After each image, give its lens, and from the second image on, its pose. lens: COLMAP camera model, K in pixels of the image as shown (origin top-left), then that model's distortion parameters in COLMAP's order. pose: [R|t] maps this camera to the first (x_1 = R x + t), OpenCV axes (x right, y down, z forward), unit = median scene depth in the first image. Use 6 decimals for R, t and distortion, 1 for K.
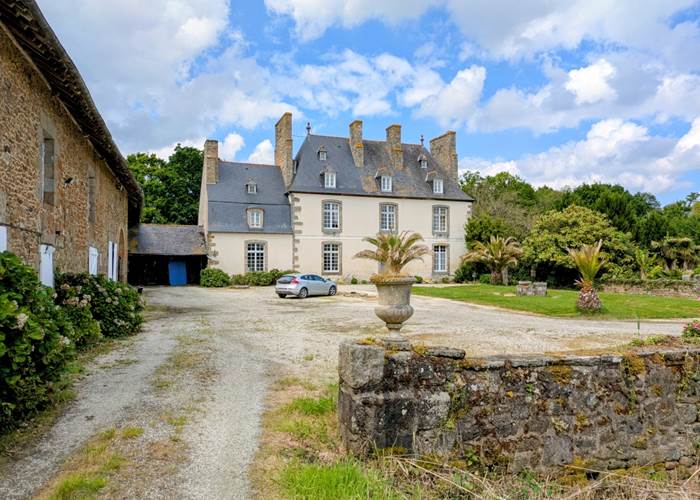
lens RADIAL K [[533.1, 0, 352.5], [0, 533.1, 250.8], [0, 0, 1]] dist [0.061367, -0.000541]
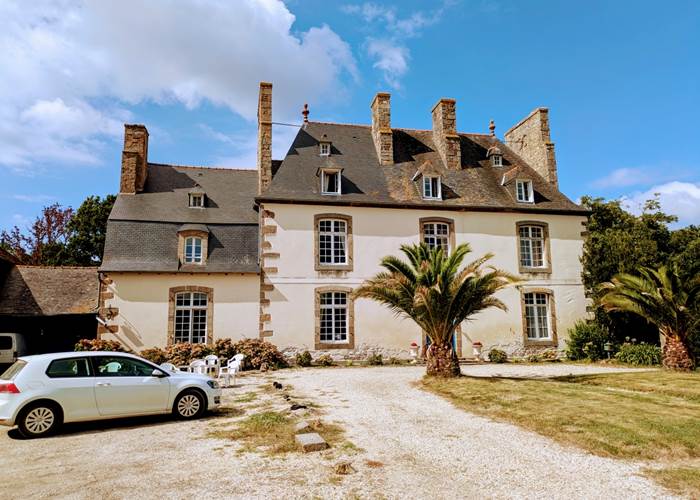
lens RADIAL K [[533.1, 0, 352.5], [0, 533.1, 250.8], [0, 0, 1]] dist [0.061367, -0.000541]
pose [[0.990547, -0.038843, -0.131556, 0.054366], [0.019851, 0.989565, -0.142711, 0.024345], [0.135727, 0.138750, 0.980982, 0.451713]]
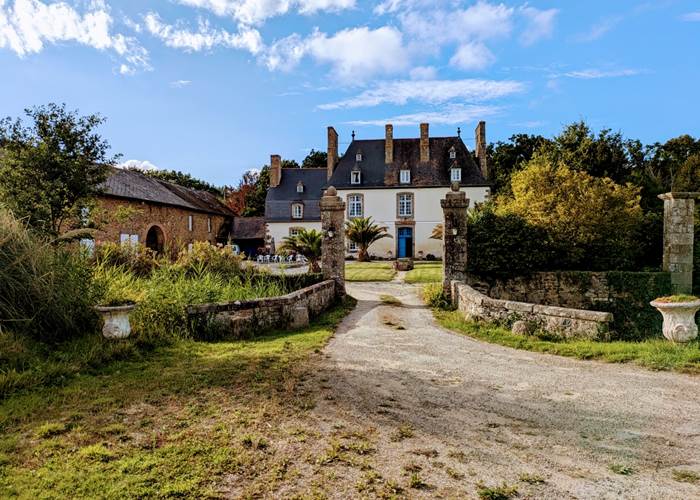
lens RADIAL K [[533.1, 0, 352.5], [0, 533.1, 250.8], [0, 0, 1]] dist [0.061367, -0.000541]
pose [[0.892796, -0.003378, -0.450448, 0.516210], [0.019578, 0.999318, 0.031310, 0.000621], [0.450035, -0.036773, 0.892253, -0.123816]]
